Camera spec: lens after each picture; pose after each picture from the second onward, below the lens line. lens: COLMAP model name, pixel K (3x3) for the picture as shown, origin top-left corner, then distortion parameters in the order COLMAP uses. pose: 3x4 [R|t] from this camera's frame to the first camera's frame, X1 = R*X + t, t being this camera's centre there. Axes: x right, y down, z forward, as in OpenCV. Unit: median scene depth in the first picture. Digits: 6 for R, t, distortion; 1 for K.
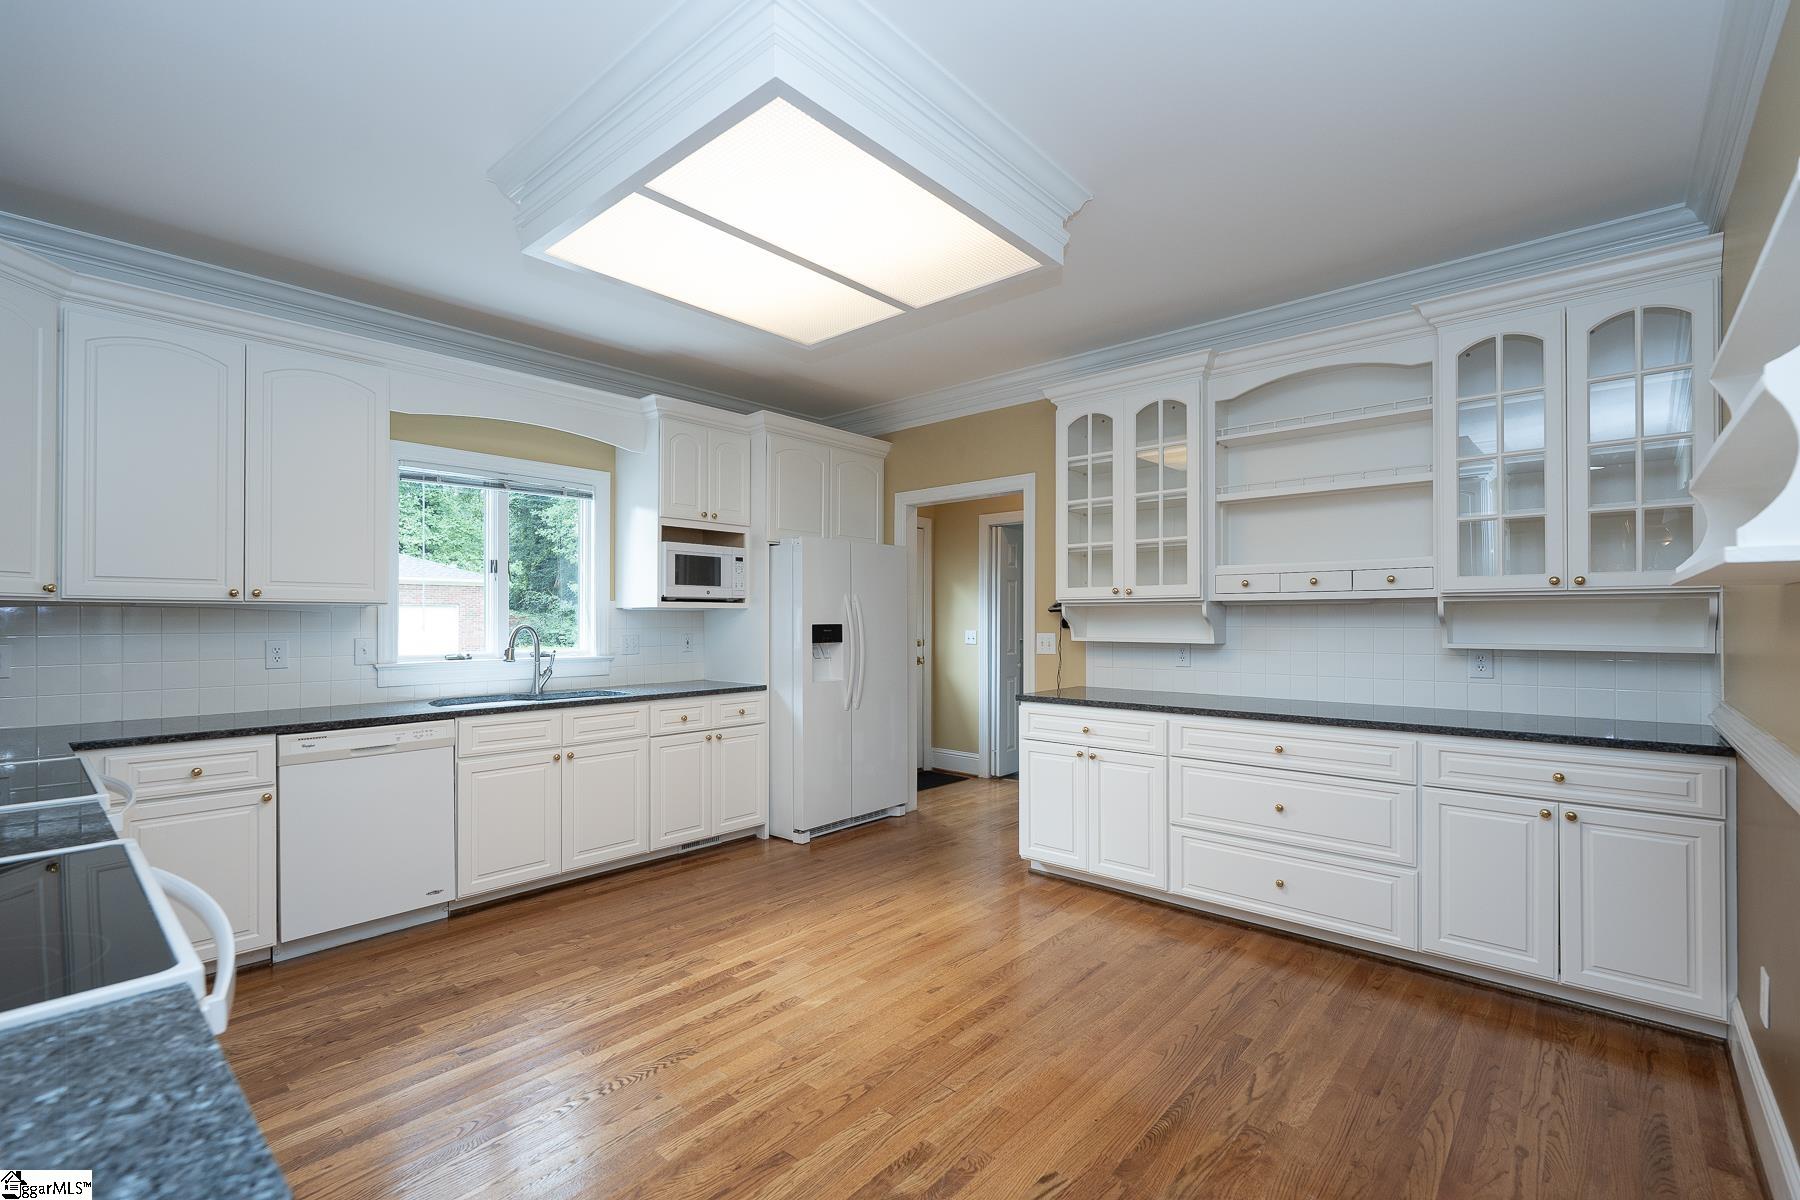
lens RADIAL K [[787.8, 0, 893.2], [0, 787.8, 612.2], [0, 0, 1]] dist [-0.002165, -0.000322]
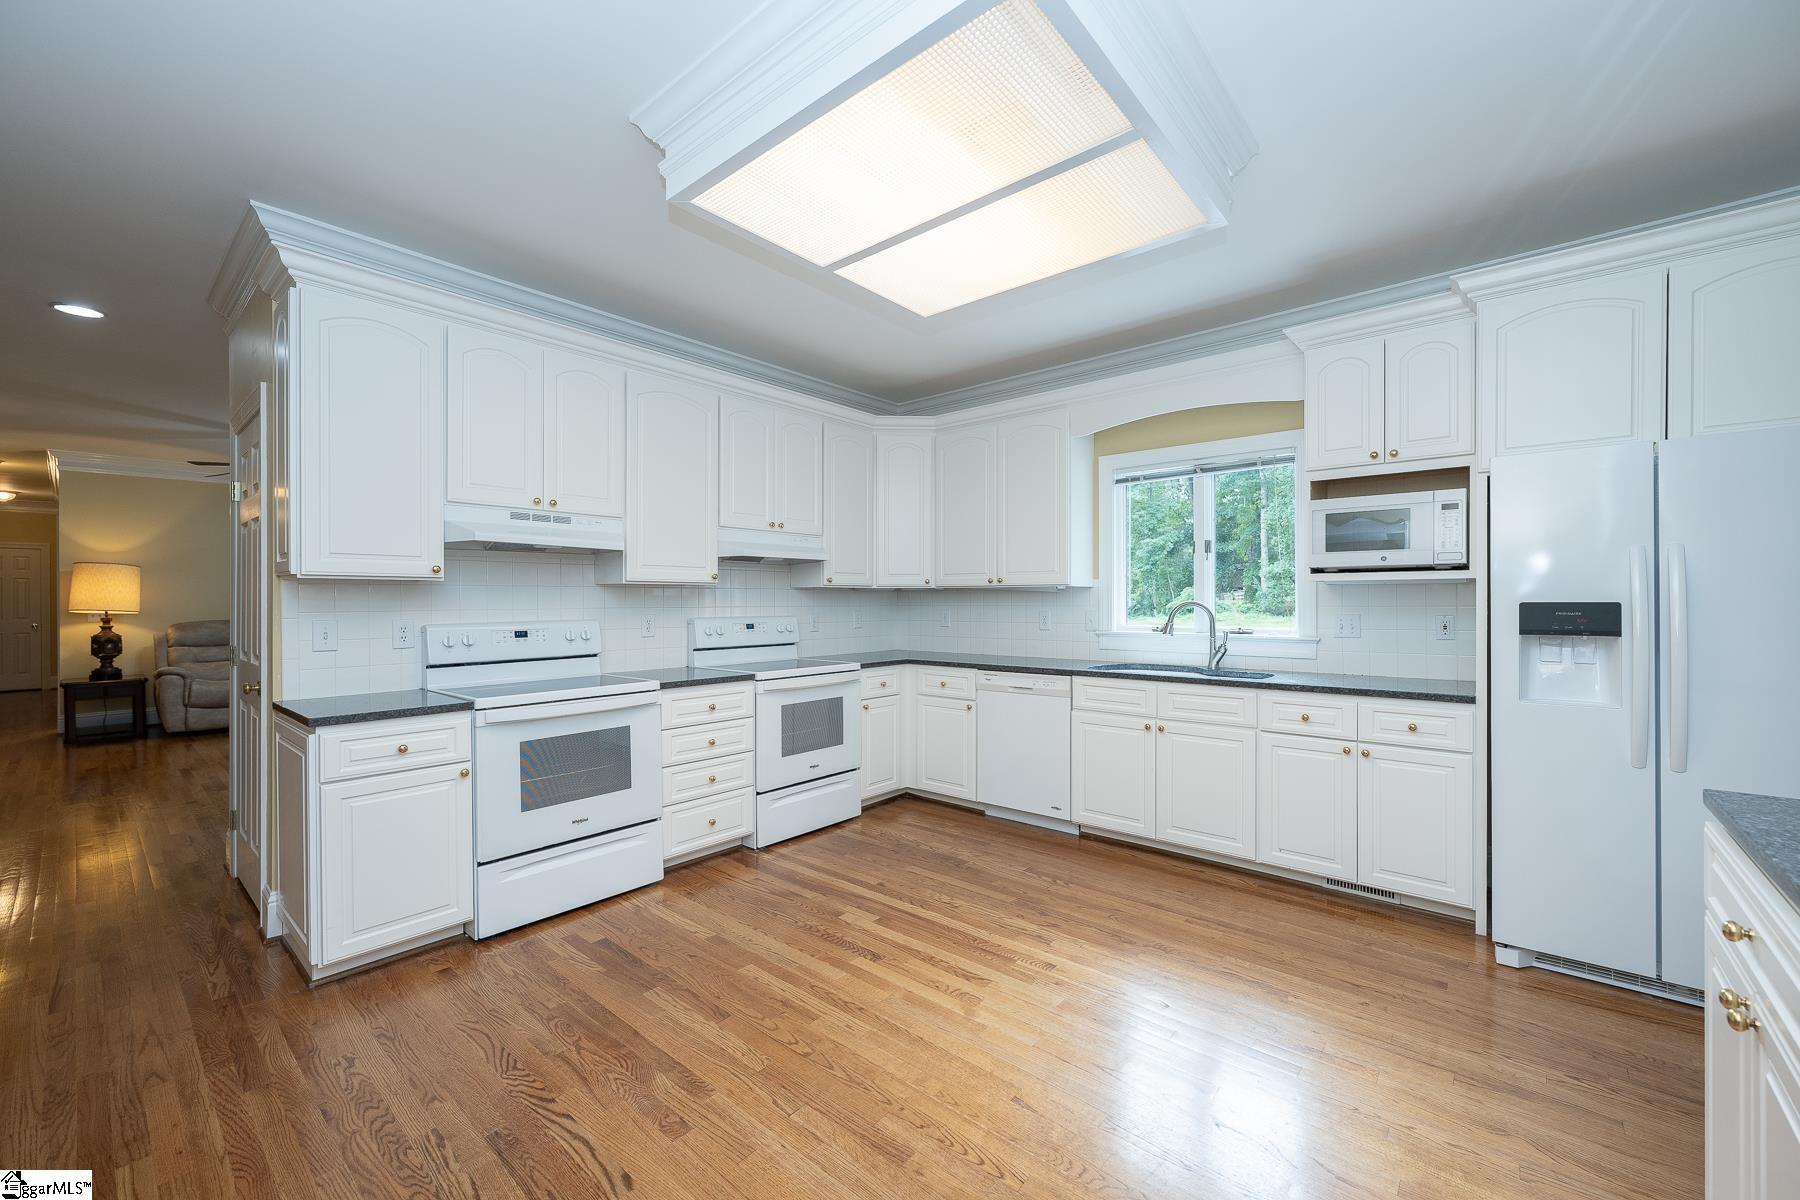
lens RADIAL K [[713.4, 0, 895.1], [0, 713.4, 599.6], [0, 0, 1]] dist [-0.000696, 0.000825]
pose [[0.019008, -0.000512, -0.999819, 0.476719], [0.010752, 0.999942, -0.000307, 0.009734], [0.999762, -0.010744, 0.019012, 0.589552]]
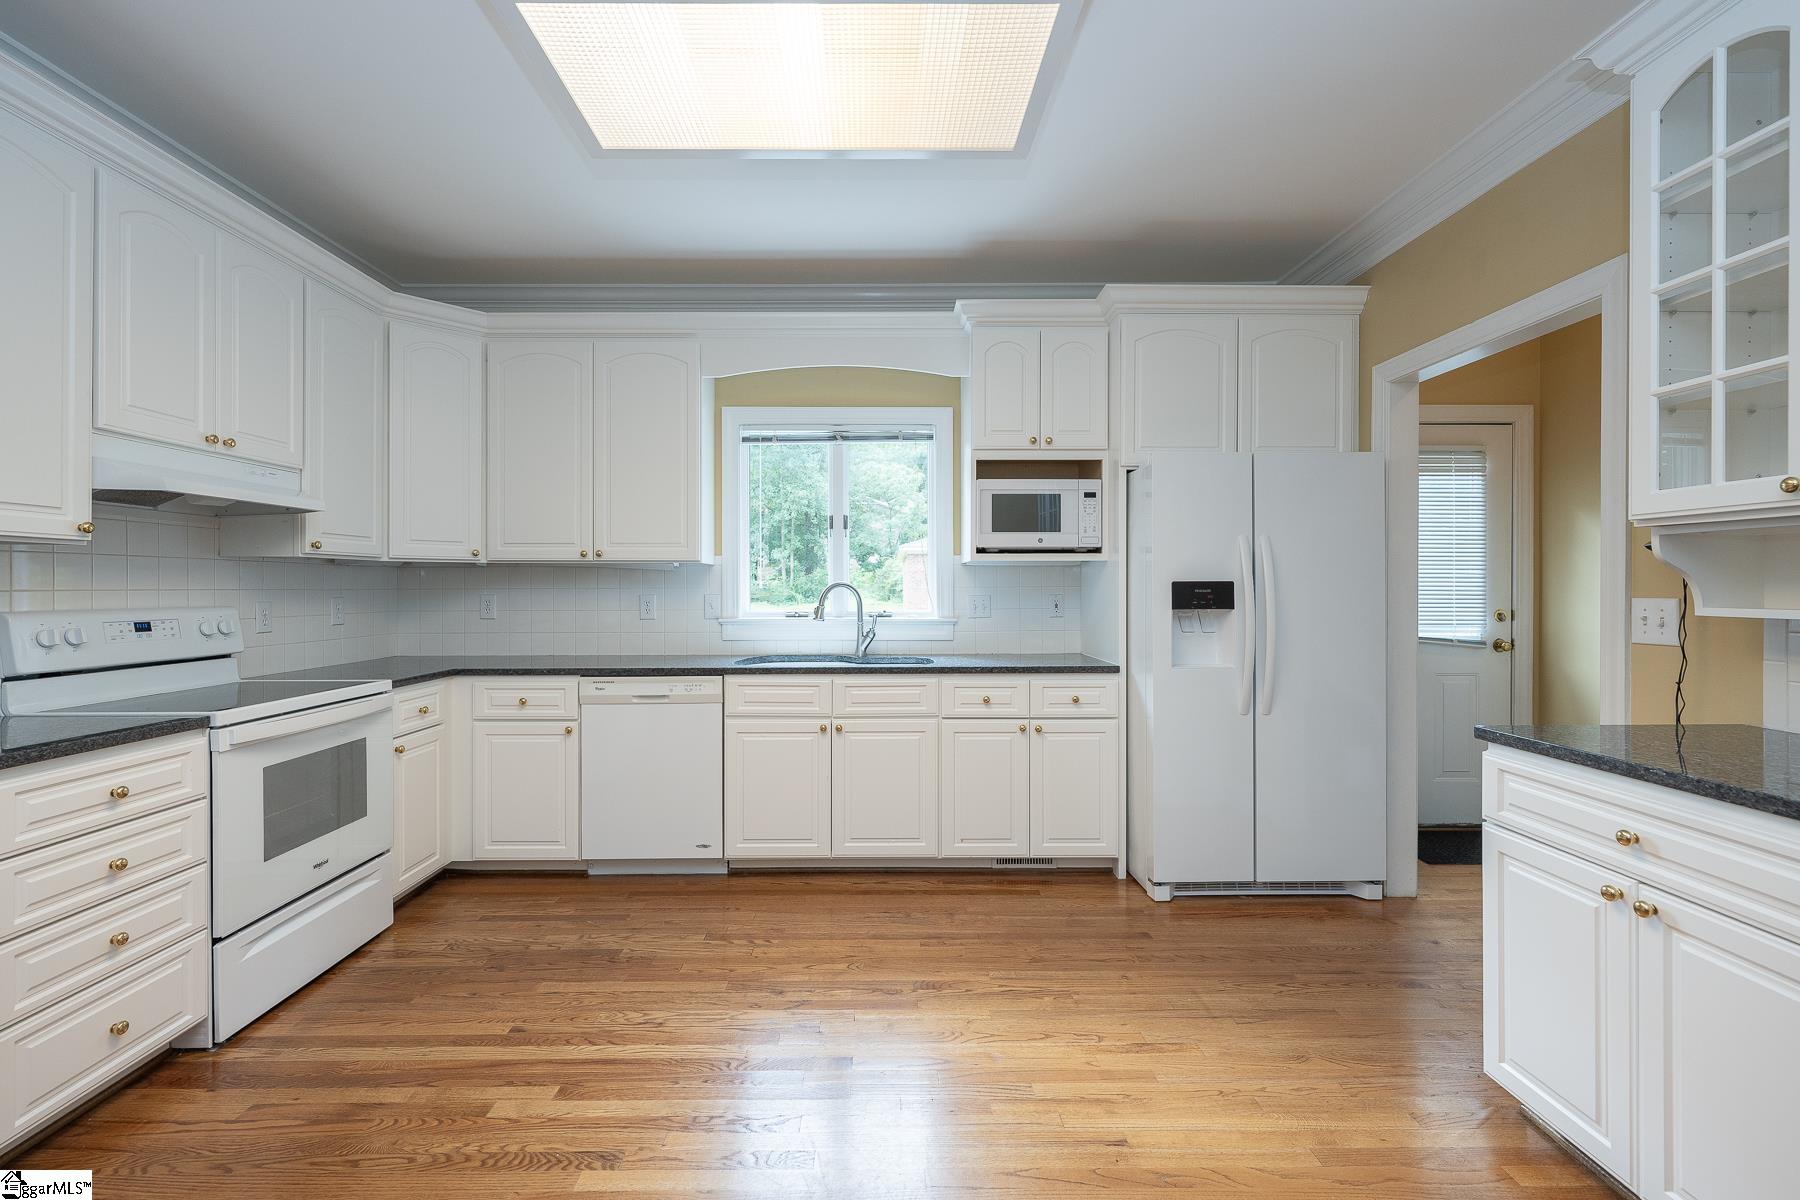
lens RADIAL K [[782.9, 0, 880.9], [0, 782.9, 585.9], [0, 0, 1]] dist [-0.000115, 0.000126]
pose [[0.669919, -0.000492, -0.742434, 0.258171], [0.007599, 0.999952, 0.006194, 0.014969], [0.742396, -0.009791, 0.669890, 0.411096]]
